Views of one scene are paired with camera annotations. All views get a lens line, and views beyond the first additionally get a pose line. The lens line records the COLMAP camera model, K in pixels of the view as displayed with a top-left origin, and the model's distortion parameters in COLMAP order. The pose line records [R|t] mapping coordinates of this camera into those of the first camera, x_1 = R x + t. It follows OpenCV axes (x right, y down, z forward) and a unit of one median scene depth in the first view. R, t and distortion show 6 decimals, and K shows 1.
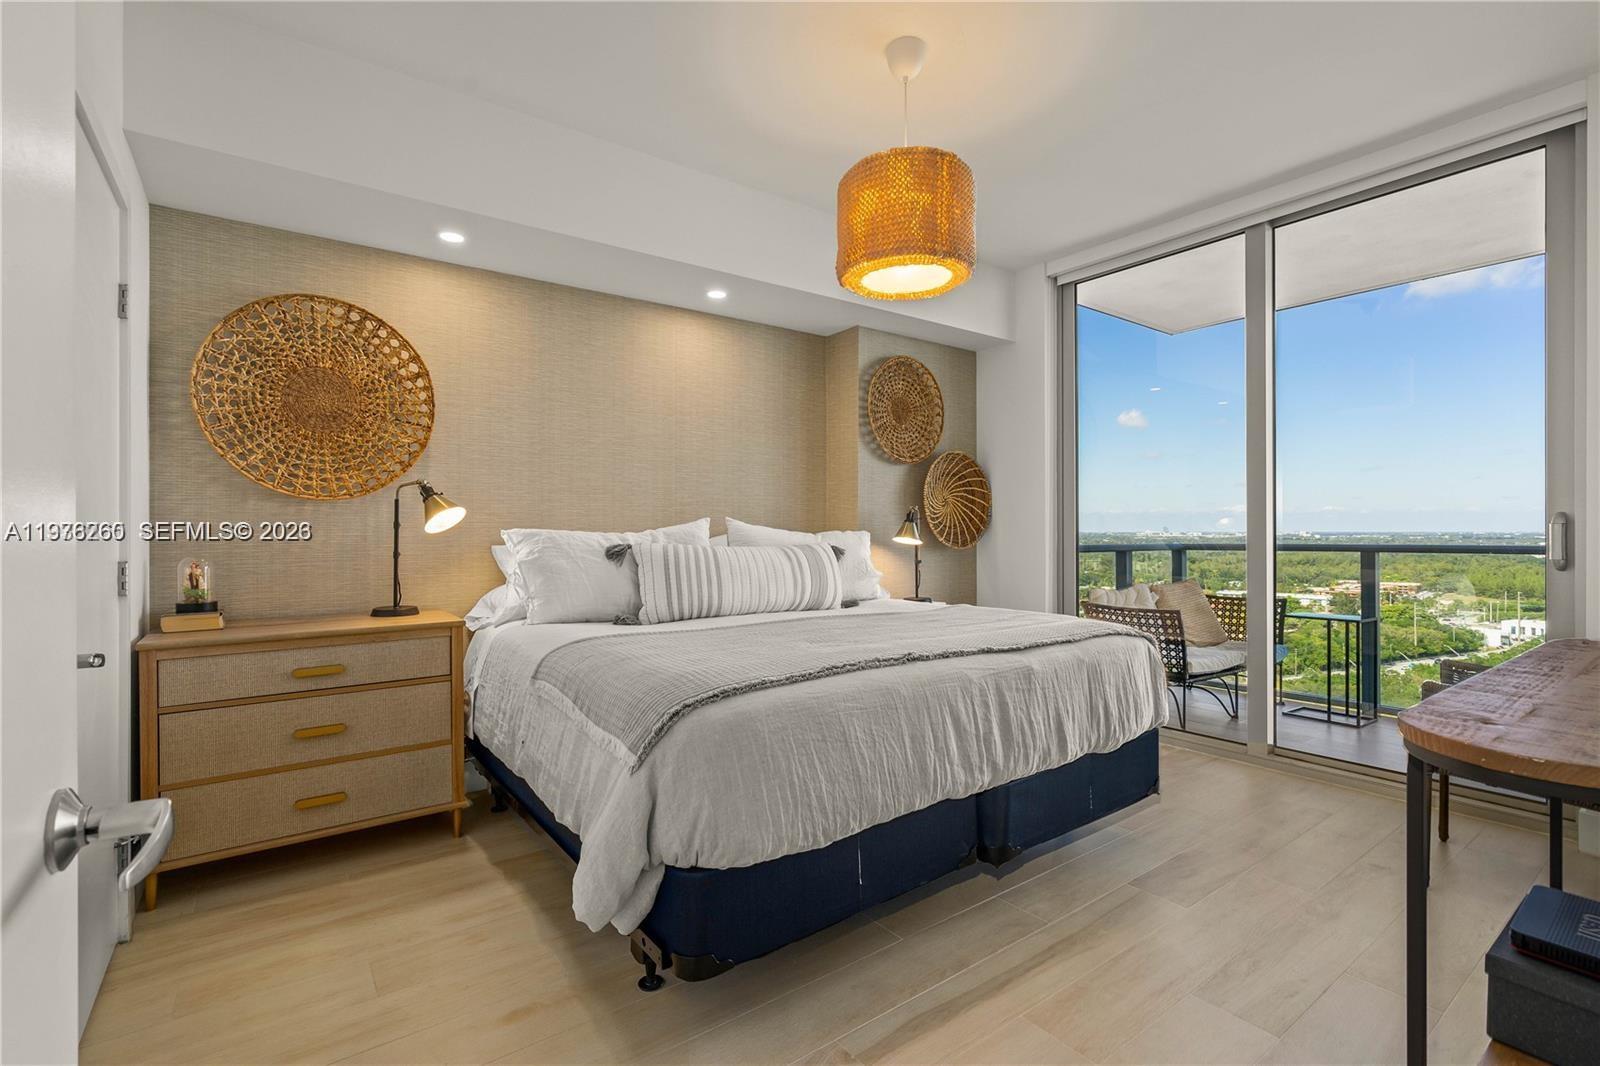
lens RADIAL K [[735.6, 0, 791.9], [0, 735.6, 526.6], [0, 0, 1]] dist [-0.006173, 0.002917]
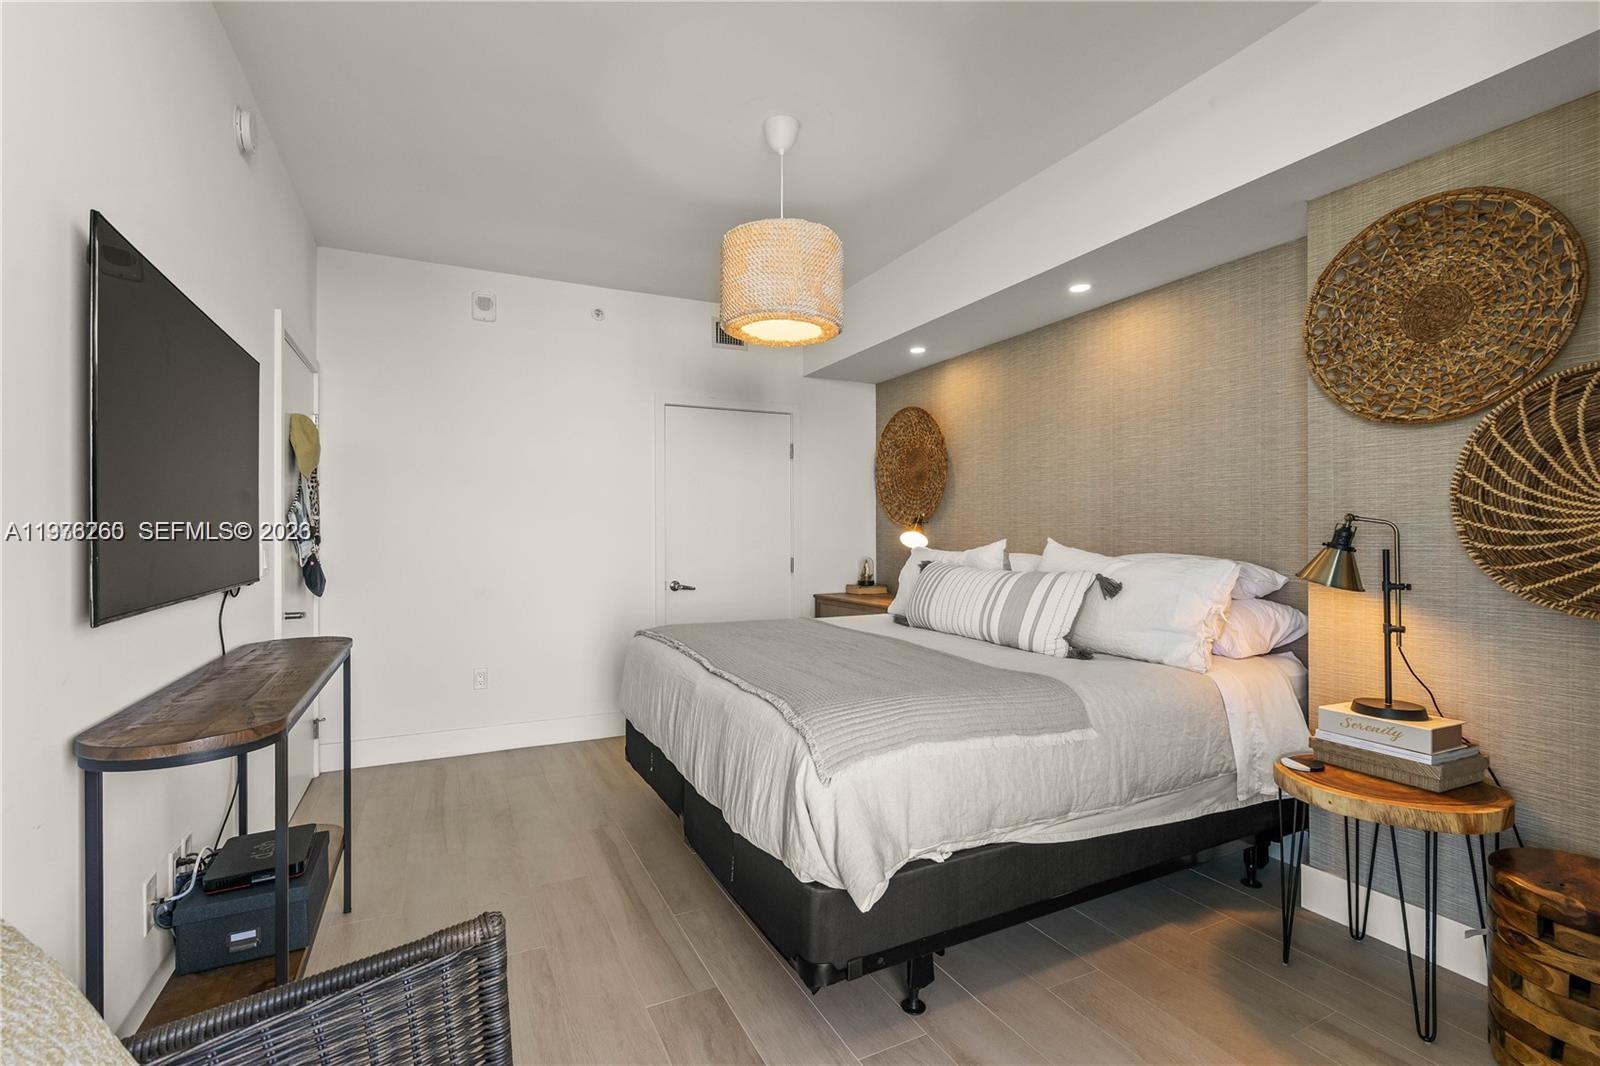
lens RADIAL K [[735.6, 0, 794.9], [0, 735.6, 532.0], [0, 0, 1]] dist [-0.006173, 0.002917]
pose [[-0.186393, 0.005687, -0.982459, 1.493882], [0.009303, 0.999949, 0.004023, -0.047854], [0.982431, -0.008390, -0.186436, 1.474976]]
